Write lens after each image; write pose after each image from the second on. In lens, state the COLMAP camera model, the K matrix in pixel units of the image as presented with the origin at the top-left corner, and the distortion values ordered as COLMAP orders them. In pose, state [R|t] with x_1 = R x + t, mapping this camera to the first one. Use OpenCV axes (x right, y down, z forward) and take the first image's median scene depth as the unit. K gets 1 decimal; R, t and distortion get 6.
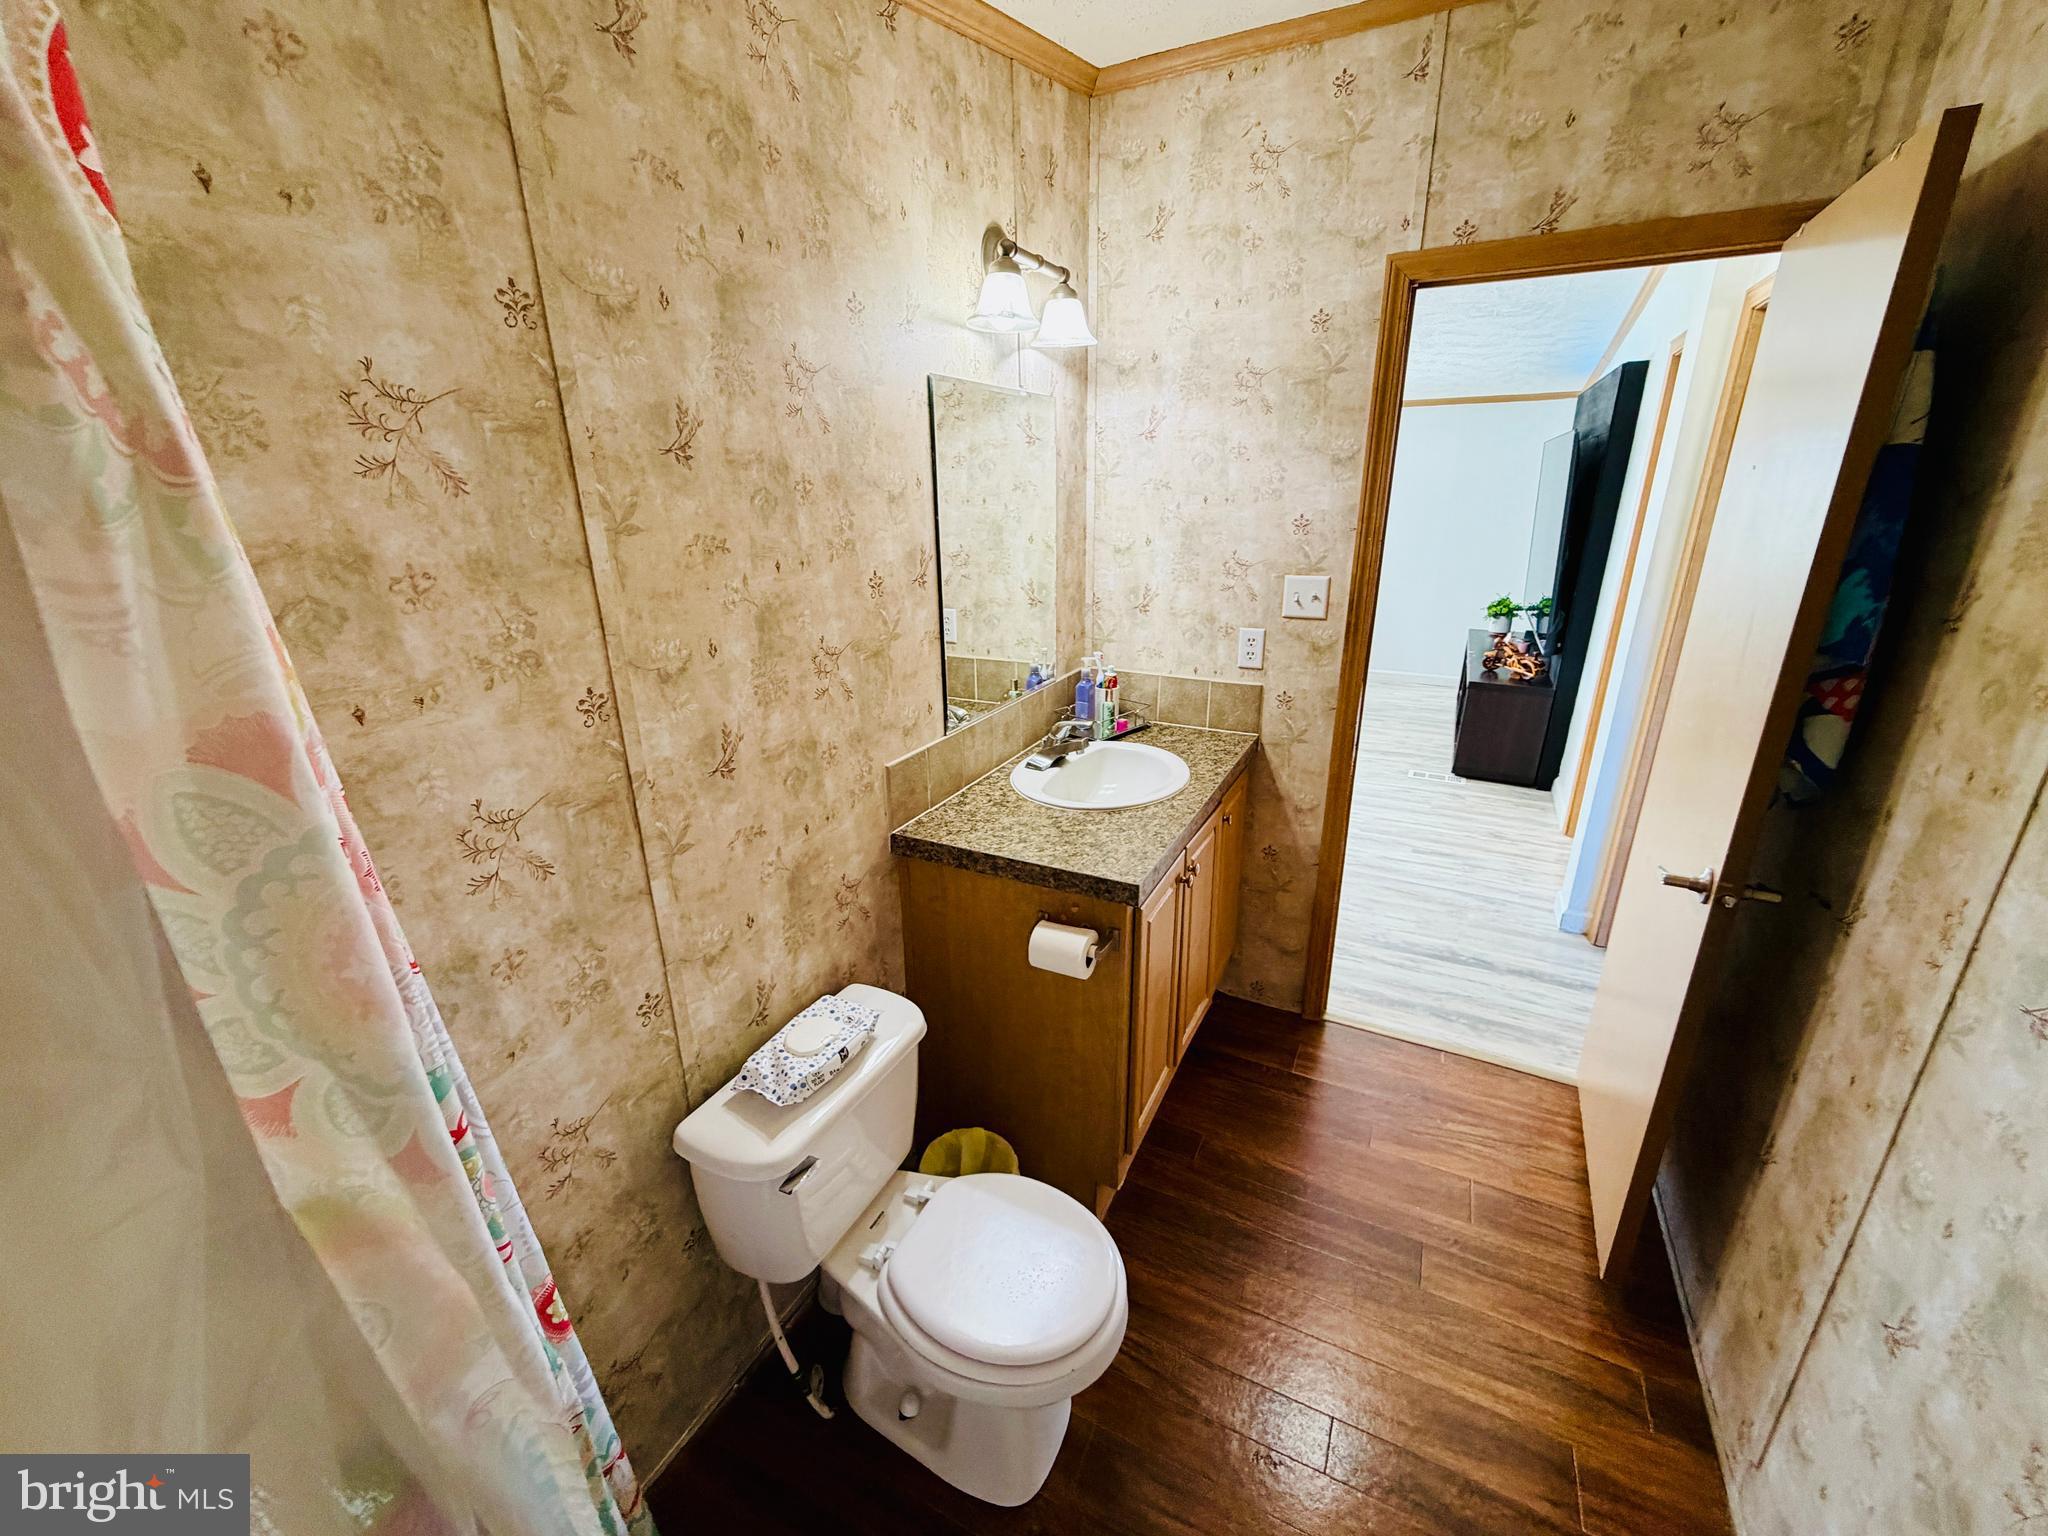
lens RADIAL K [[819.7, 0, 1024.0], [0, 819.7, 768.0], [0, 0, 1]] dist [0.000917, 0.000317]
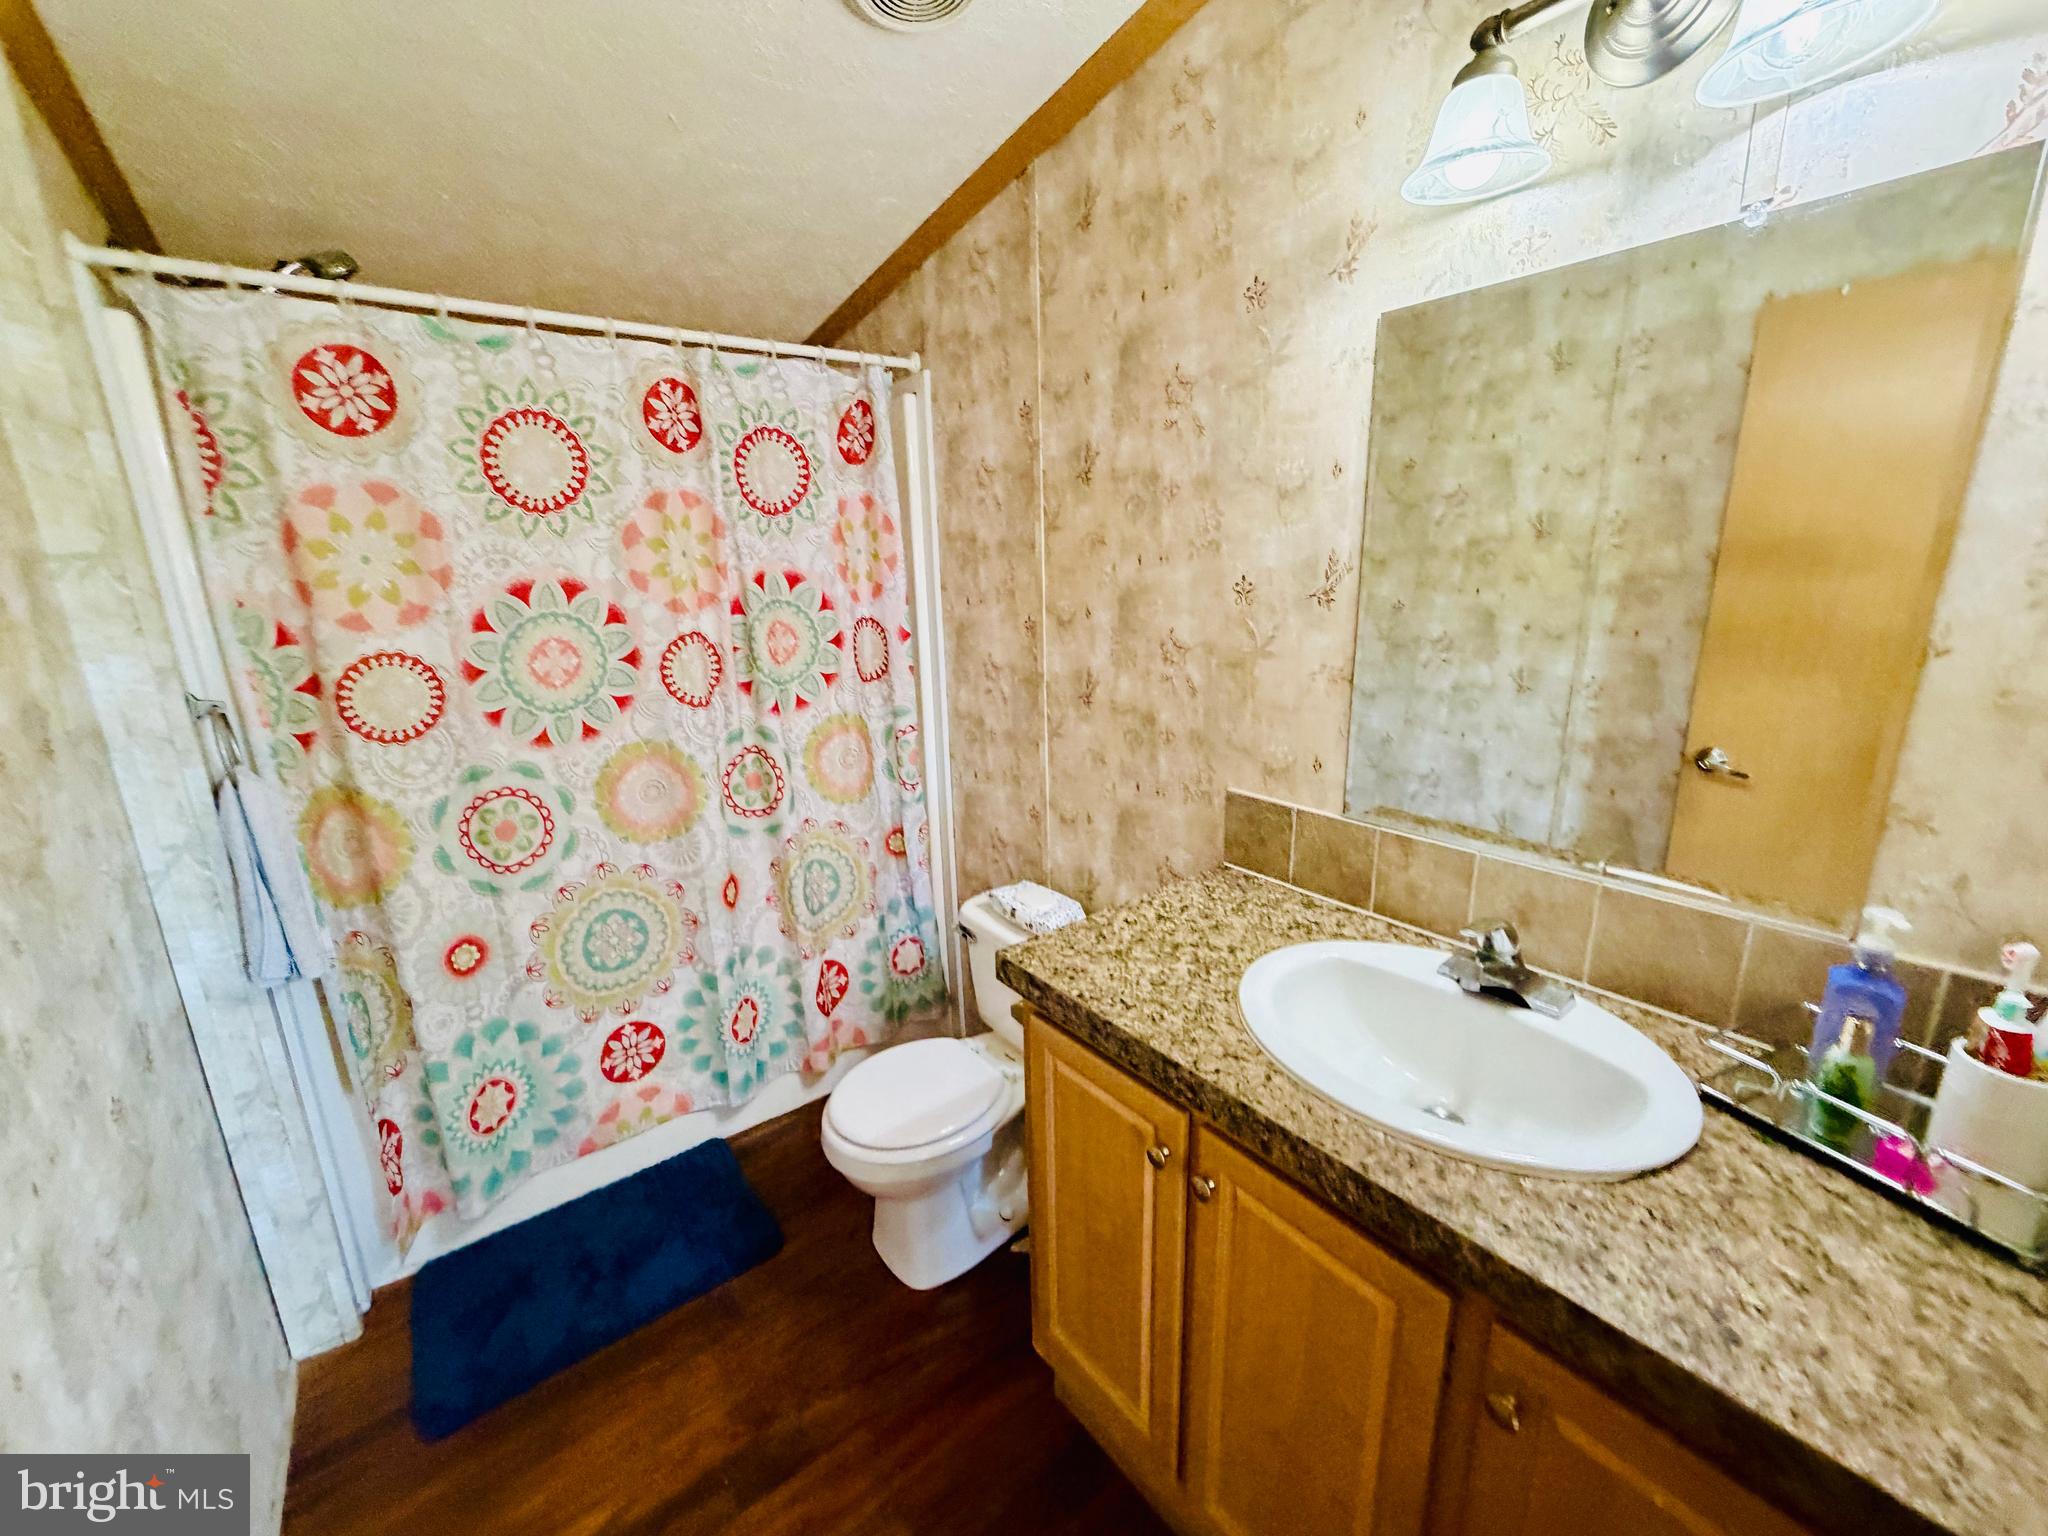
lens RADIAL K [[817.5, 0, 1017.2], [0, 817.5, 763.0], [0, 0, 1]] dist [-0.000907, 0.000471]
pose [[-0.432050, 0.242773, -0.868558, 0.903487], [-0.264362, 0.886686, 0.379342, -0.391207], [0.862233, 0.393509, -0.318913, 1.353507]]
